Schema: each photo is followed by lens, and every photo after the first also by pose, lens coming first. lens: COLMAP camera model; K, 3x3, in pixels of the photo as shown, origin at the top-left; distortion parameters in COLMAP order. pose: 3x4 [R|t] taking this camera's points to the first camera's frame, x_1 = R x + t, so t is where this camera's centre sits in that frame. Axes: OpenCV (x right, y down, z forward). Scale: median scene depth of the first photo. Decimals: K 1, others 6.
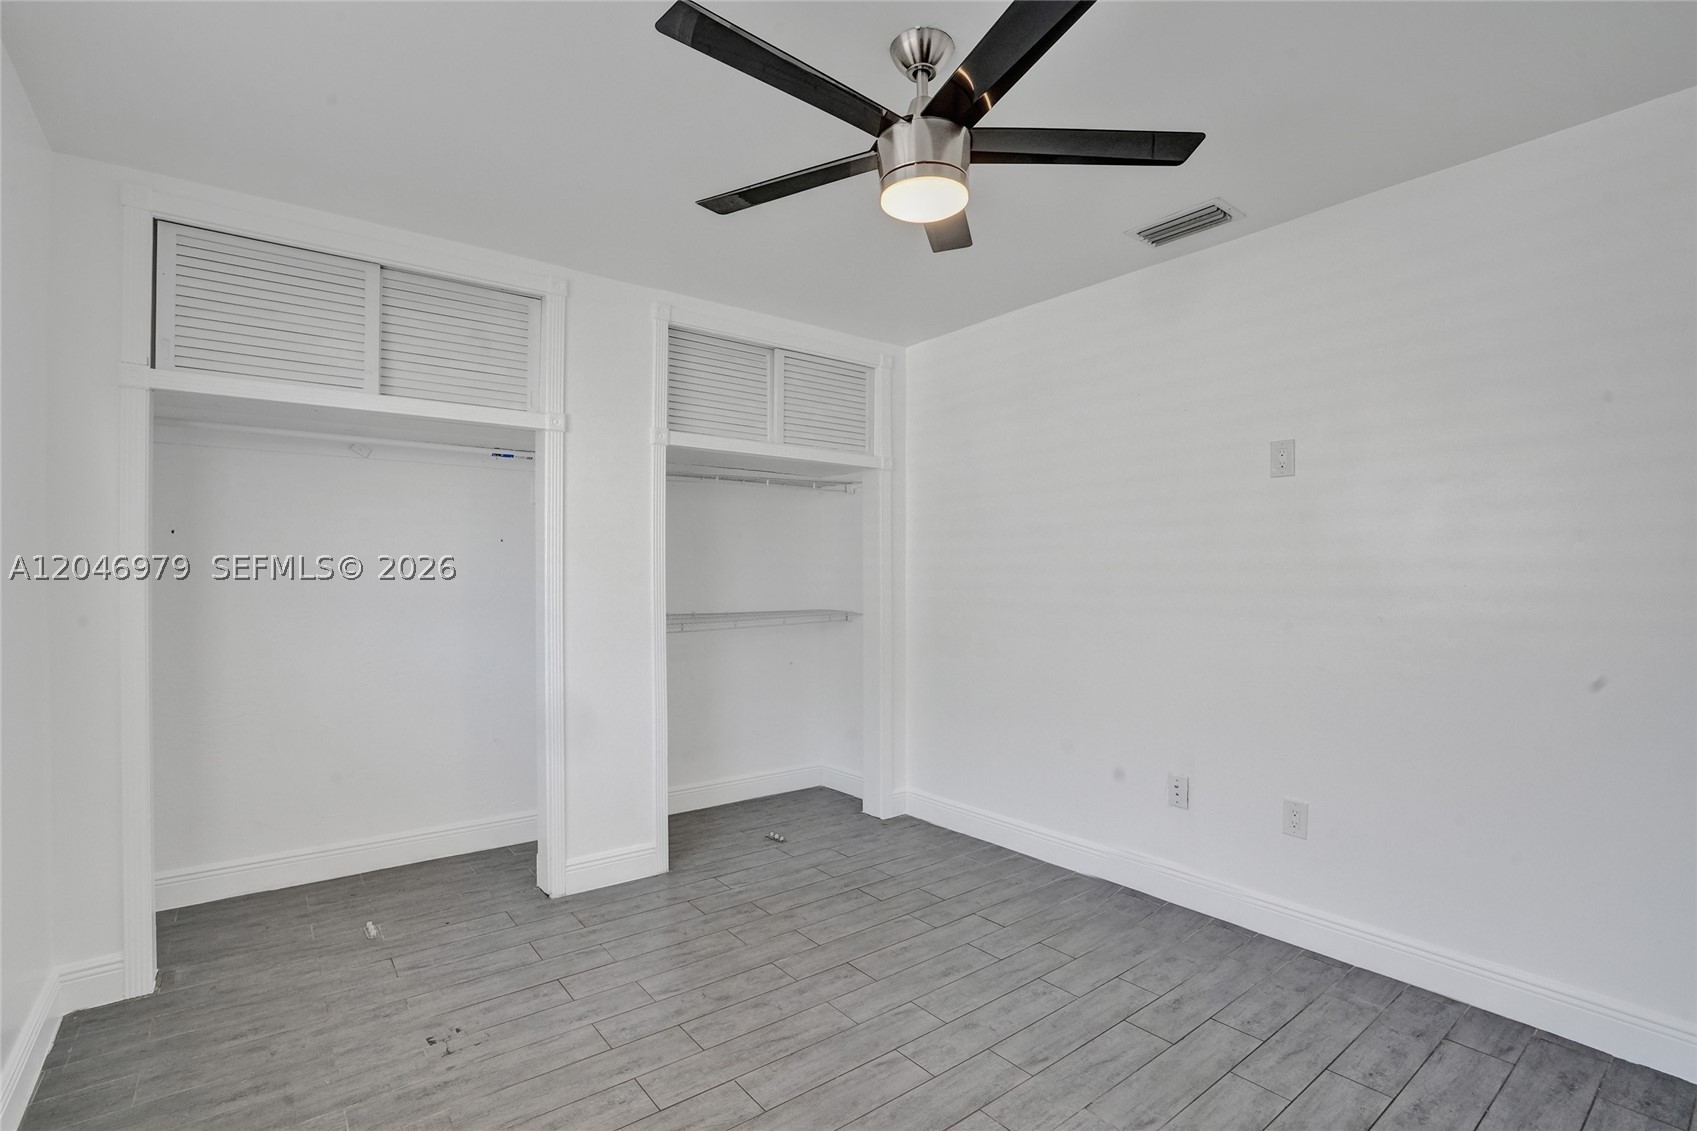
lens RADIAL K [[786.0, 0, 823.6], [0, 786.0, 578.1], [0, 0, 1]] dist [-0.063867, 0.030096]
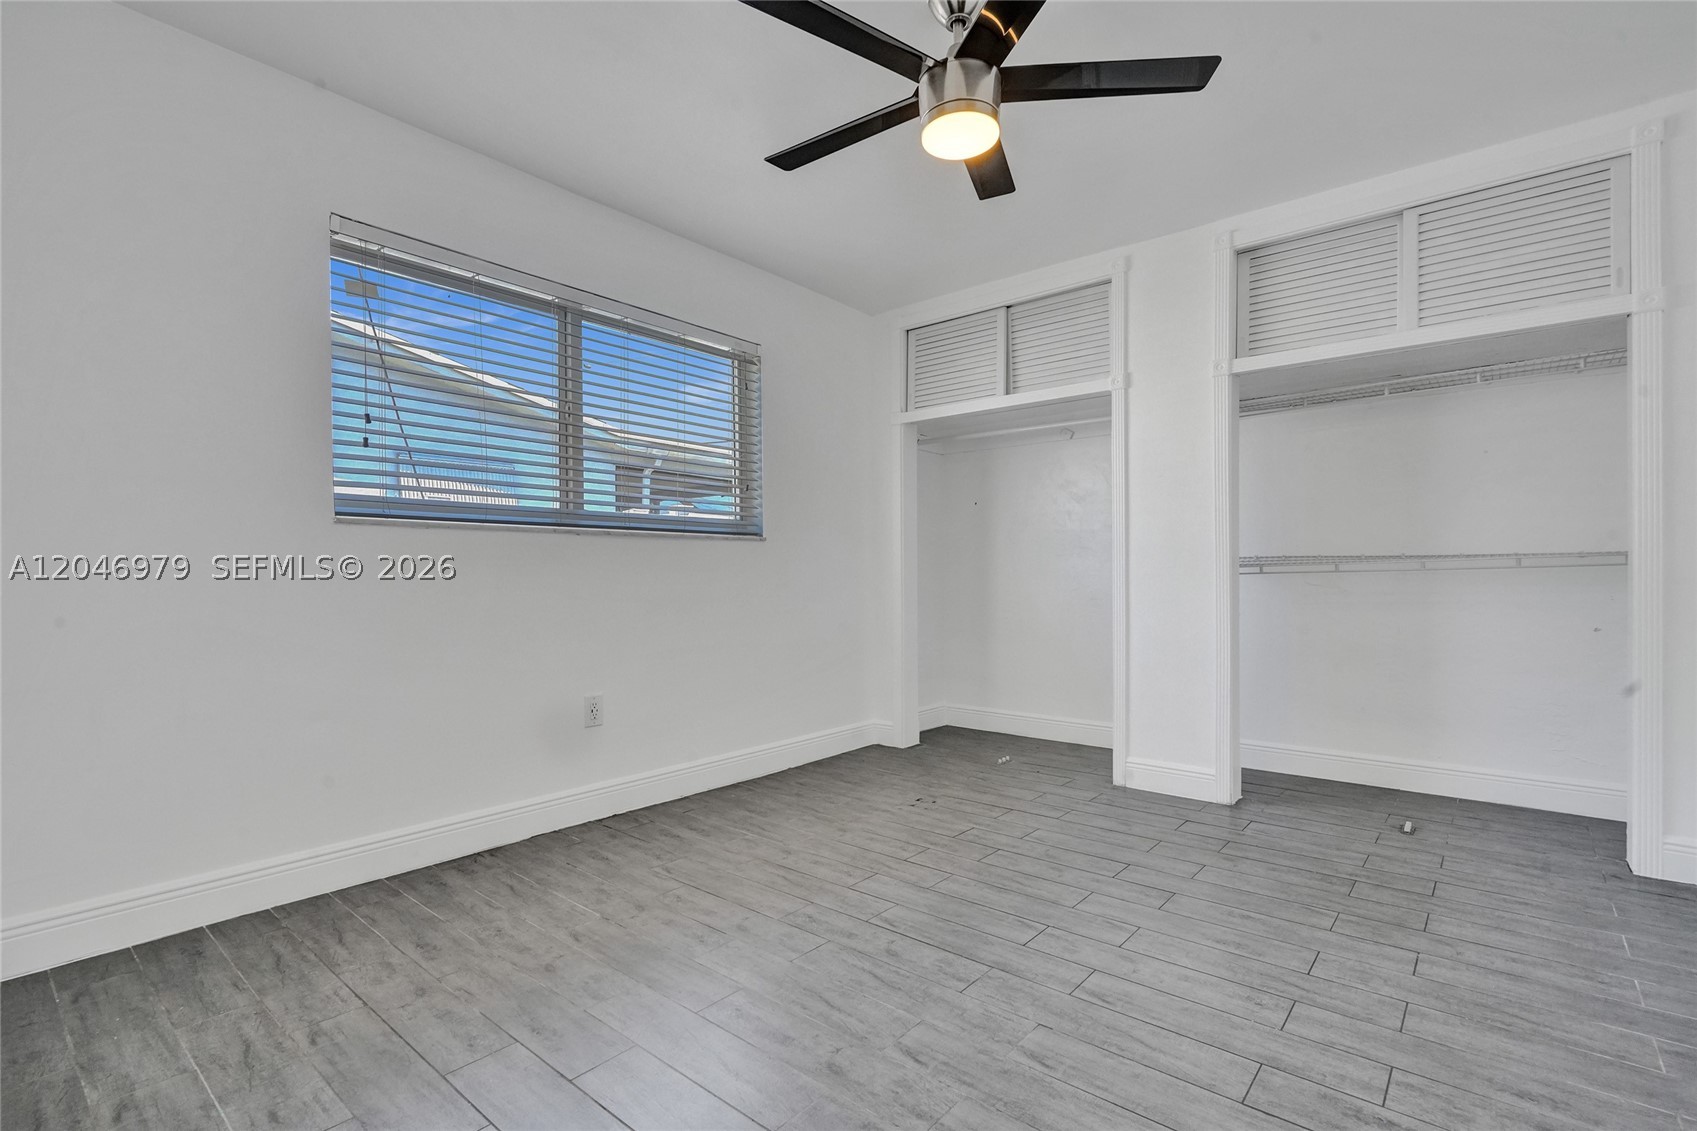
lens RADIAL K [[773.8, 0, 858.0], [0, 773.8, 573.8], [0, 0, 1]] dist [0.000169, 0.000399]
pose [[0.232704, -0.003404, -0.972542, 0.771422], [0.001254, 0.999994, -0.003200, 0.103574], [0.972547, -0.000475, 0.232707, 0.373739]]
